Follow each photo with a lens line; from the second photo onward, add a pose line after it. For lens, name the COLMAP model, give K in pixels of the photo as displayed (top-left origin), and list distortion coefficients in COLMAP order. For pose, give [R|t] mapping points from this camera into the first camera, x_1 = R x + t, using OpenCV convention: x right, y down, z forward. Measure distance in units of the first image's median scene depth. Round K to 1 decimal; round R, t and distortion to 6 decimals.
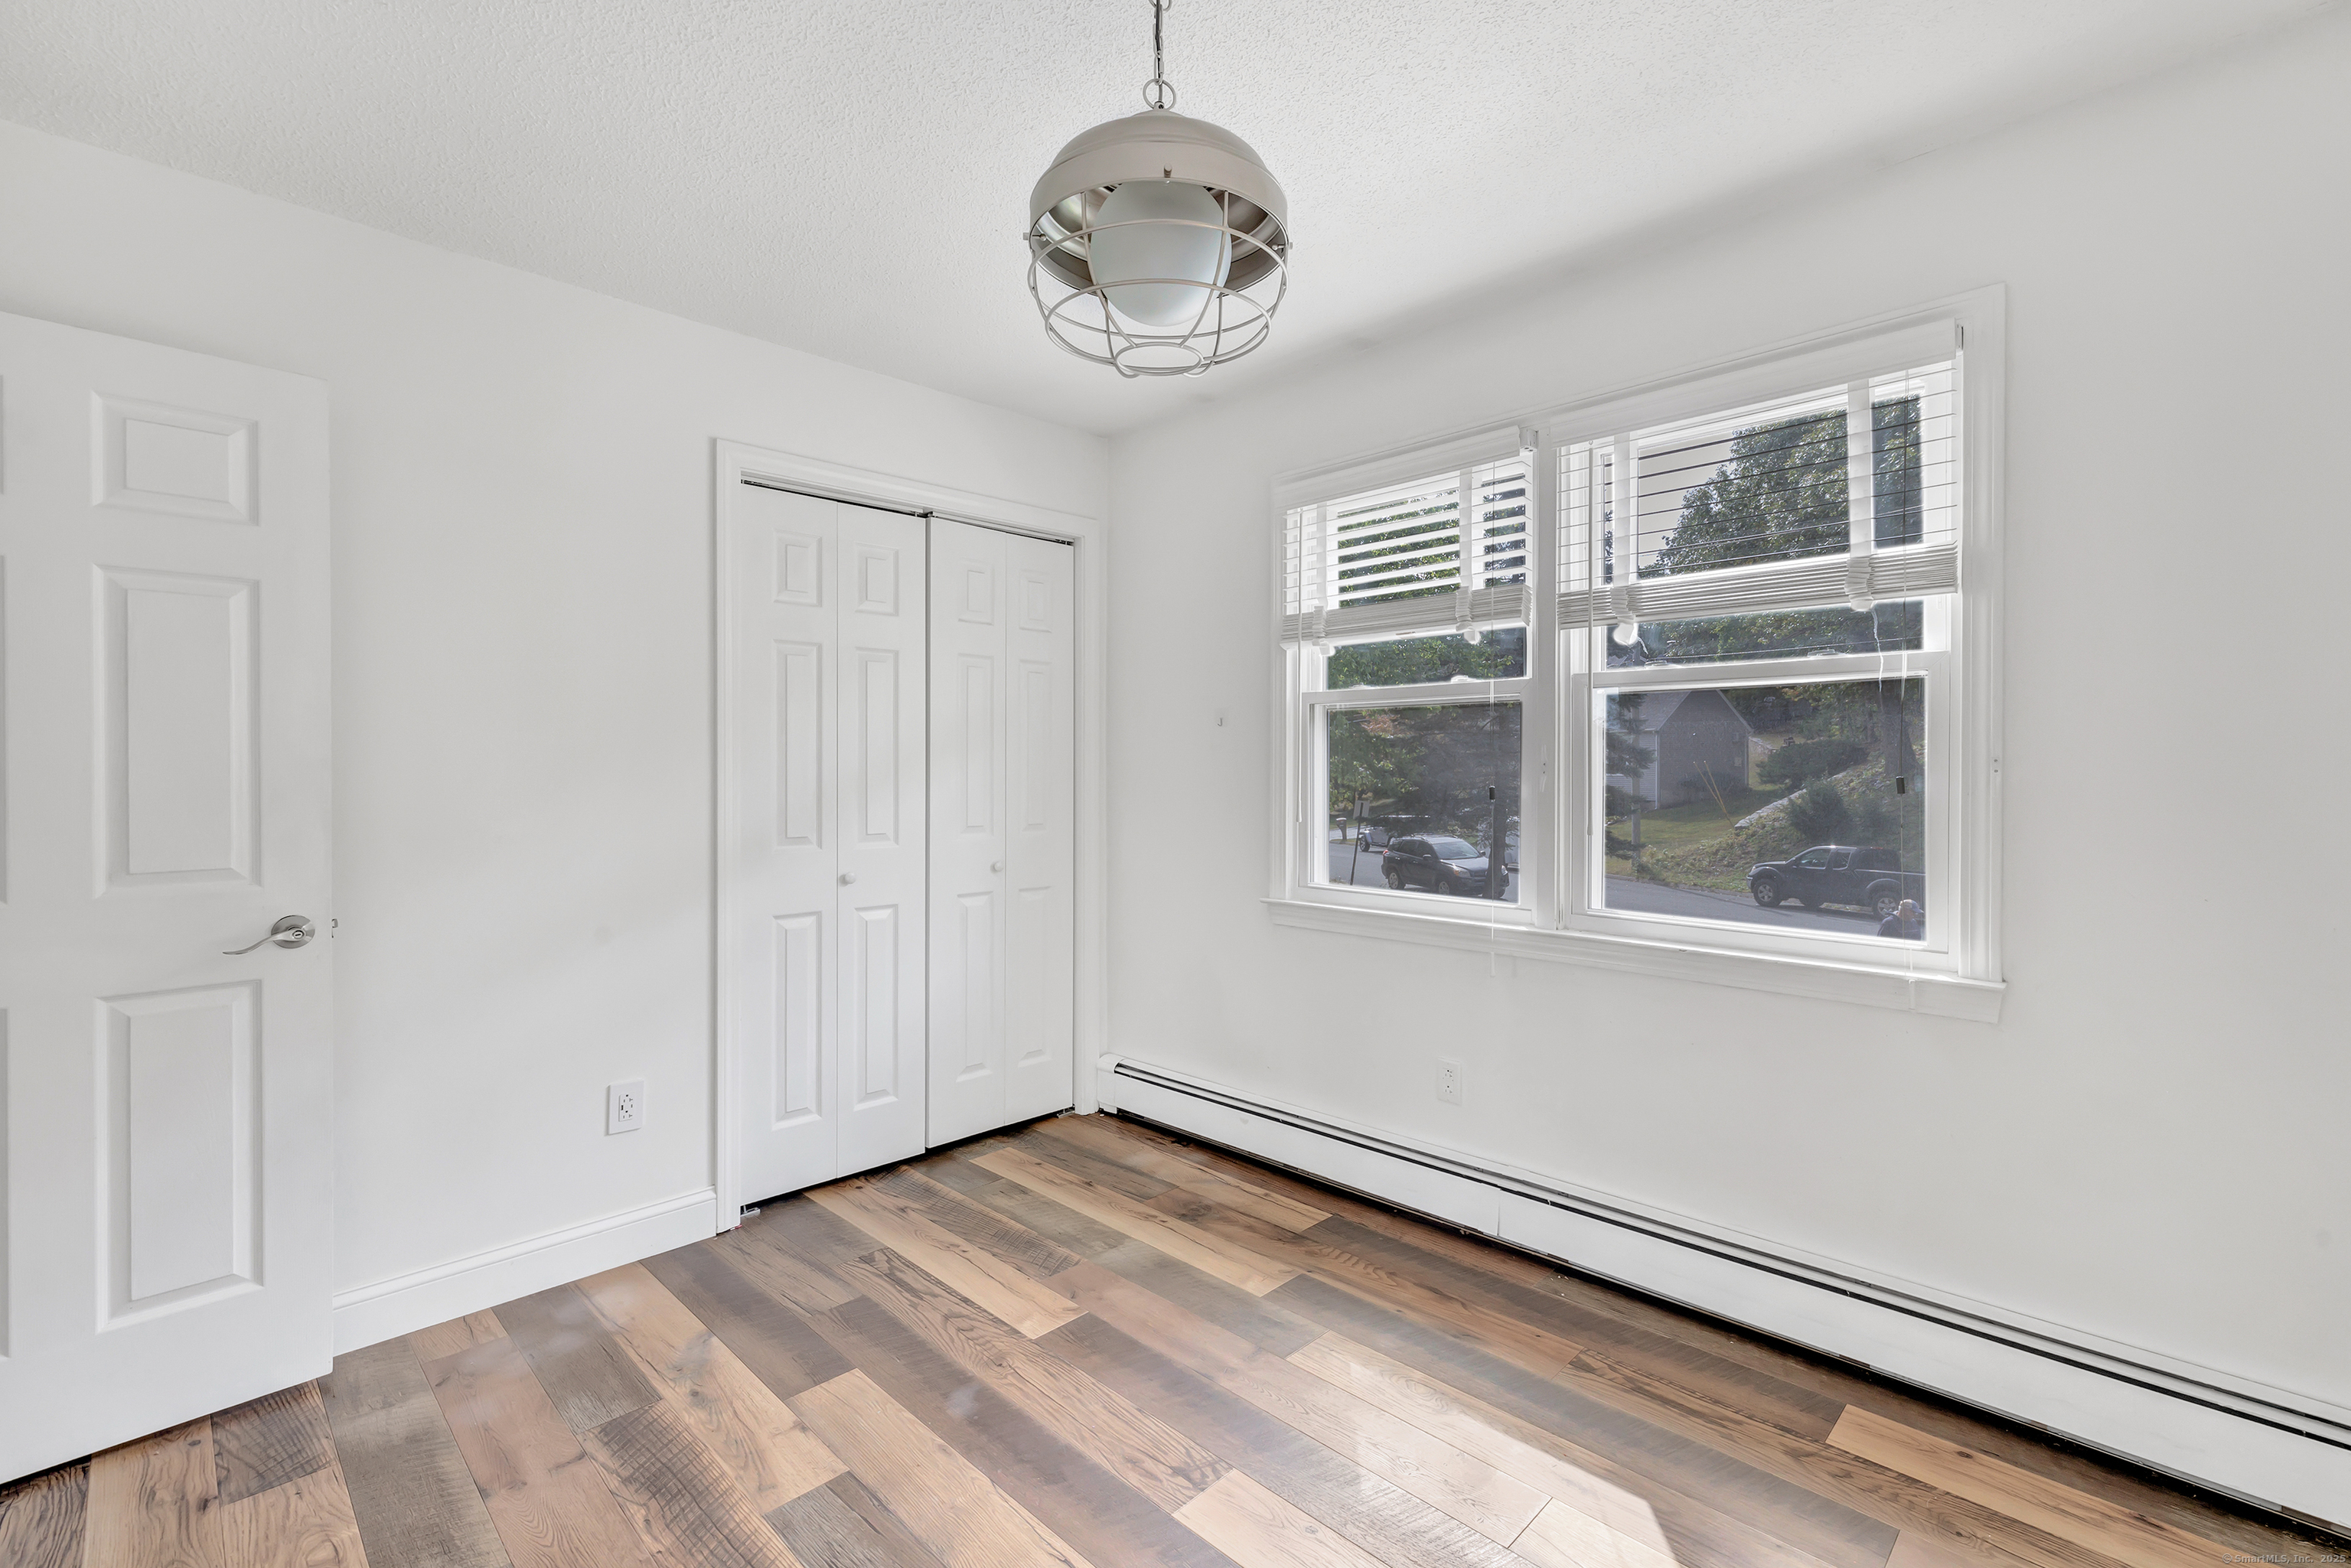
lens RADIAL K [[1021.1, 0, 1173.1], [0, 1021.1, 762.3], [0, 0, 1]] dist [0.001200, 0.000300]
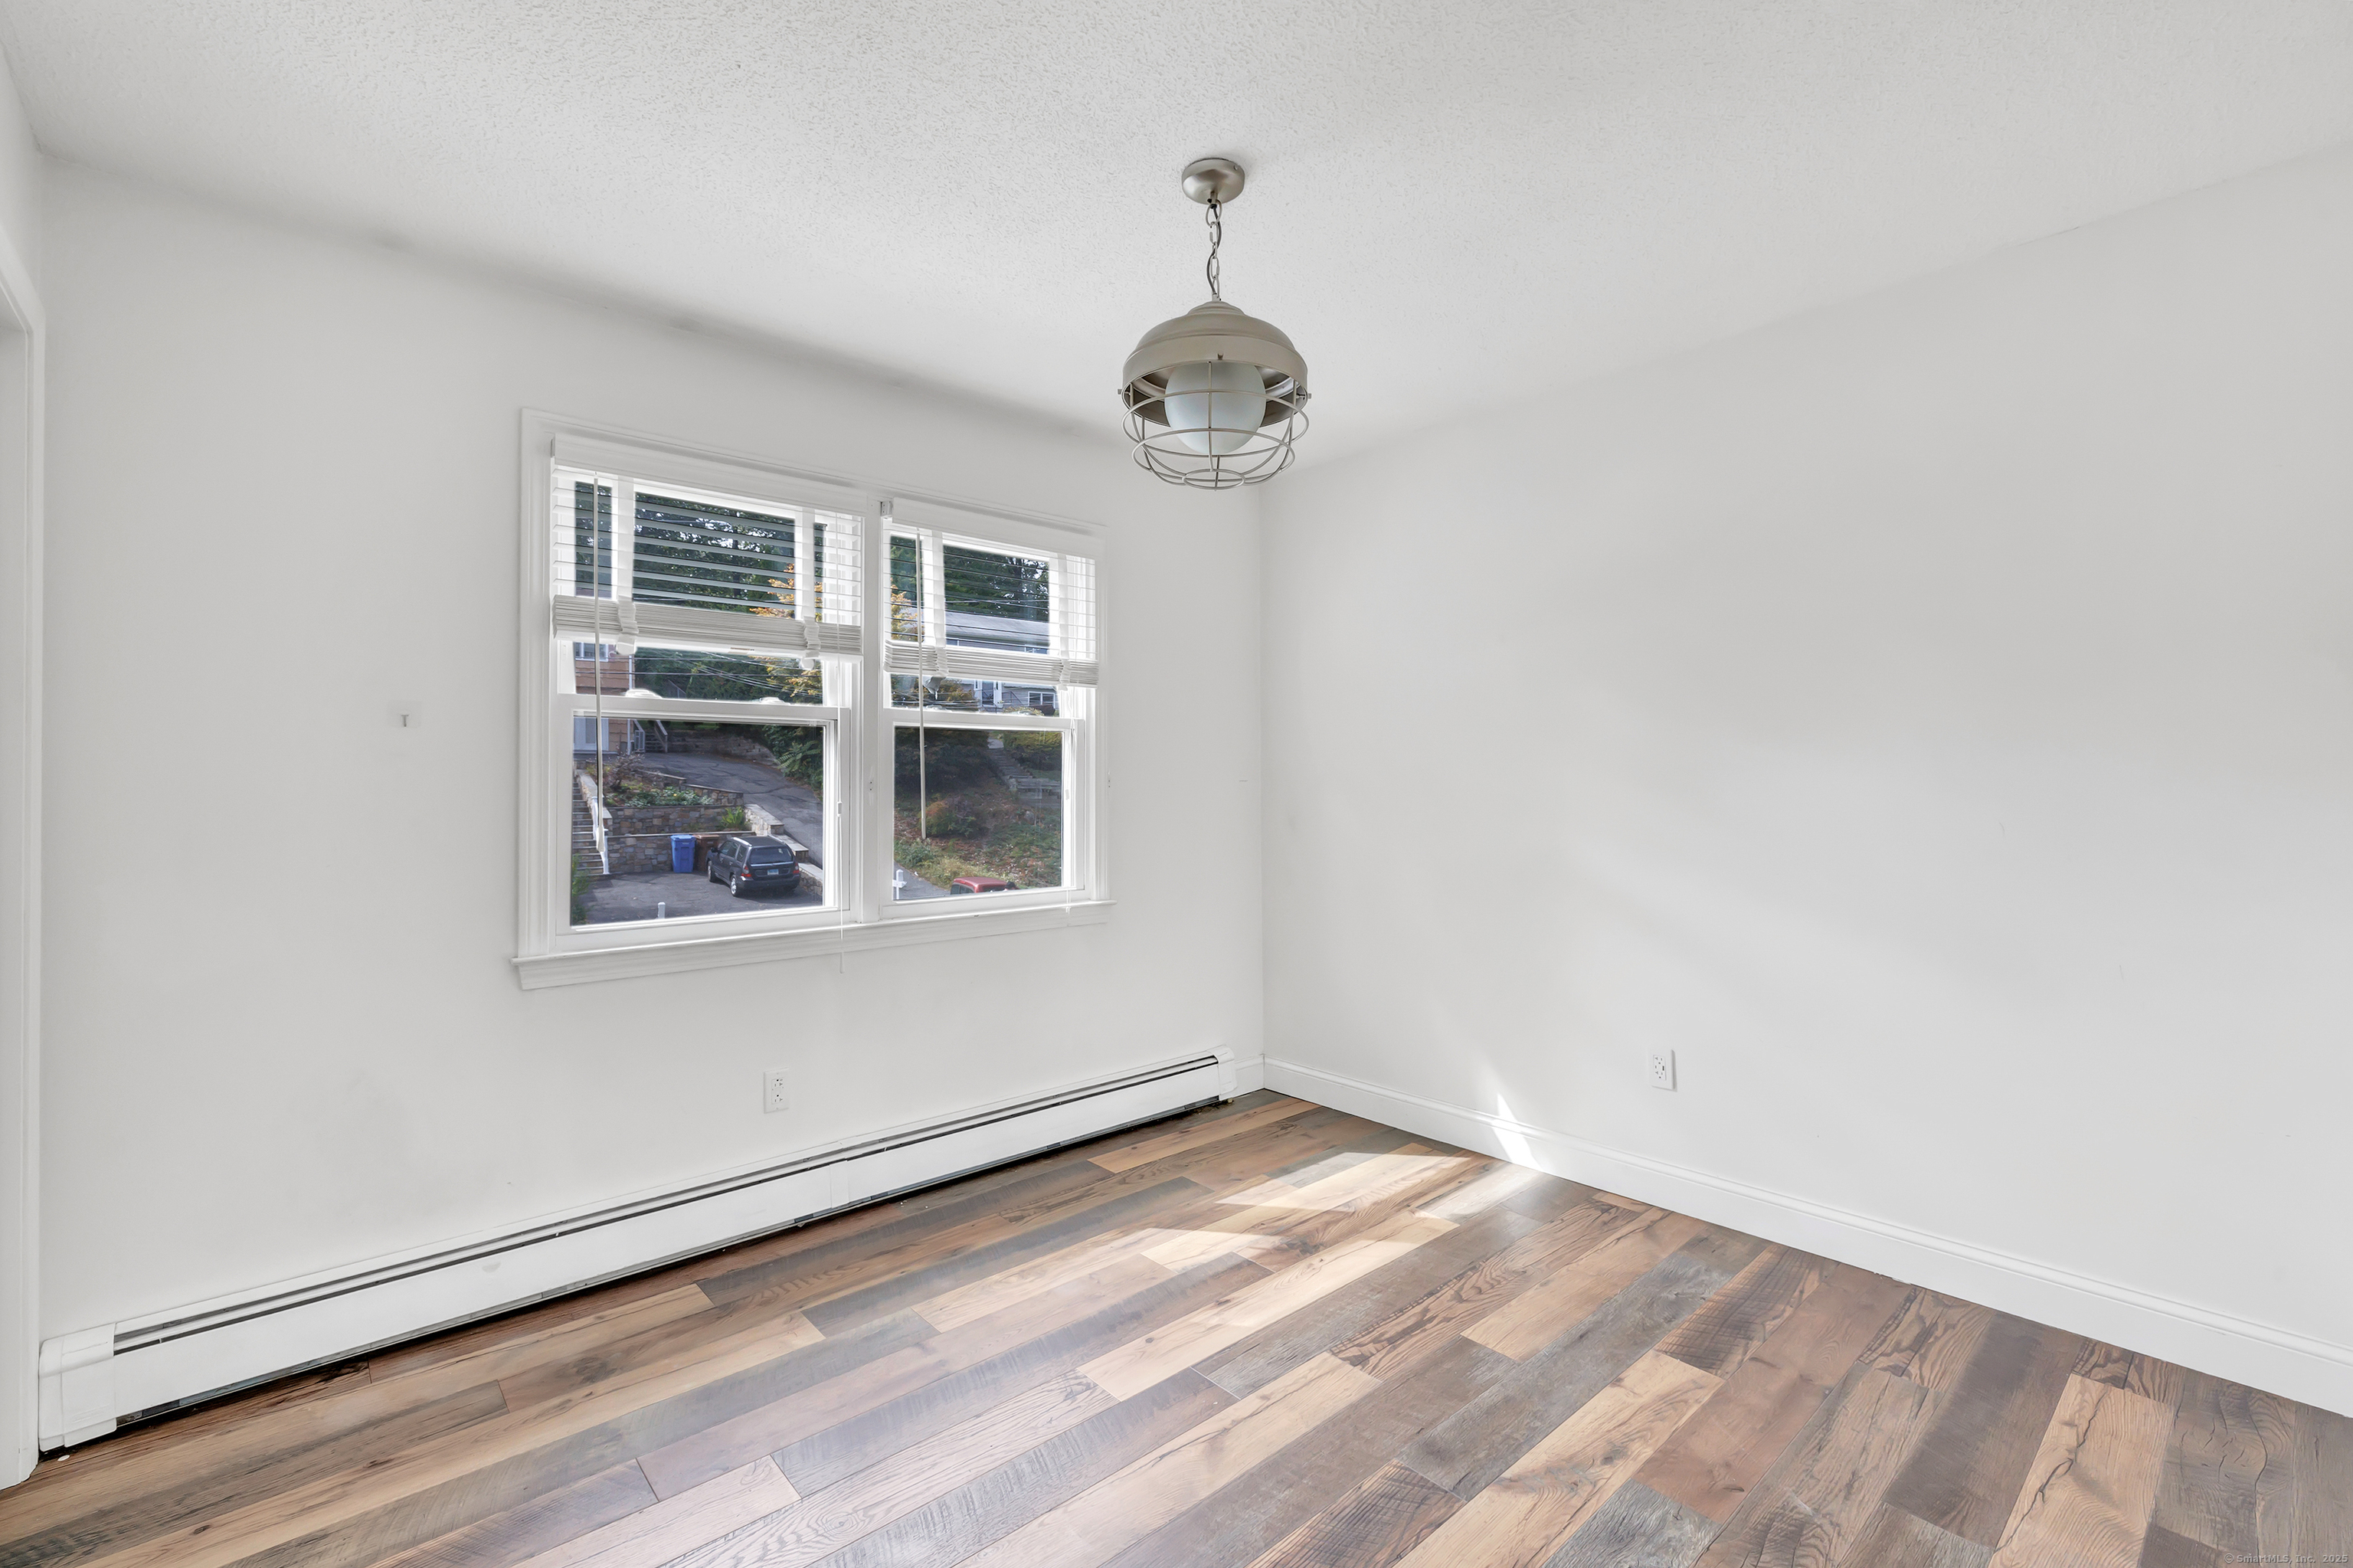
lens RADIAL K [[985.0, 0, 1209.8], [0, 985.0, 794.2], [0, 0, 1]] dist [0.000190, 0.000099]
pose [[0.054720, 0.003165, 0.998497, -0.770364], [0.008143, 0.999960, -0.003616, 0.023040], [-0.998469, 0.008329, 0.054692, 0.560831]]
